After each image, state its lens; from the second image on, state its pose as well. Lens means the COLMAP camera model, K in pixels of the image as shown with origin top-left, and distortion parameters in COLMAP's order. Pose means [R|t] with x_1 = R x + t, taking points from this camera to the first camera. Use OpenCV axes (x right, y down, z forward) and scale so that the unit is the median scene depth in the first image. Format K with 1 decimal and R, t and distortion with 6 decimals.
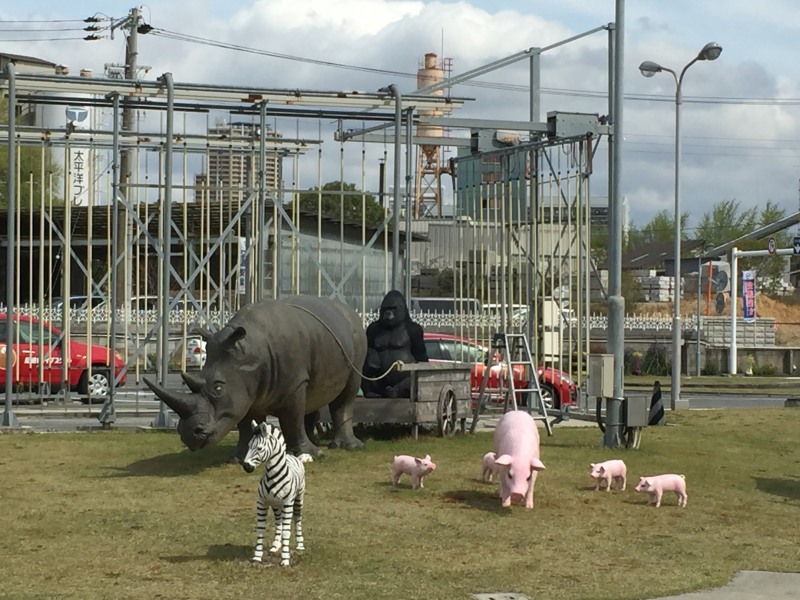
lens RADIAL K [[1985.1, 0, 400.0], [0, 1985.1, 300.0], [0, 0, 1]] dist [-0.021687, -0.064671]
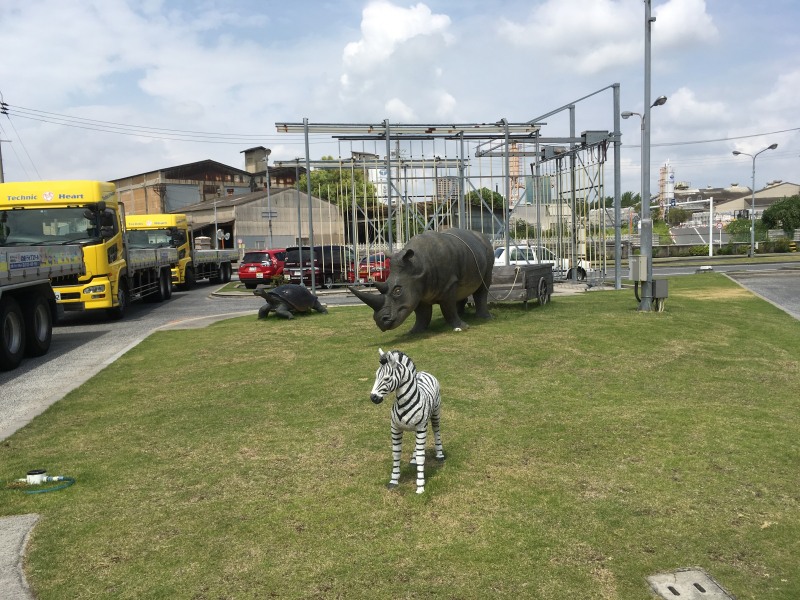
lens RADIAL K [[664.7, 0, 400.0], [0, 664.7, 300.0], [0, 0, 1]] dist [0.065869, -0.114486]
pose [[0.986756, -0.034979, -0.158398, -0.012189], [0.049474, 0.994845, 0.088516, 0.009087], [0.154485, -0.095180, 0.983400, 0.677179]]
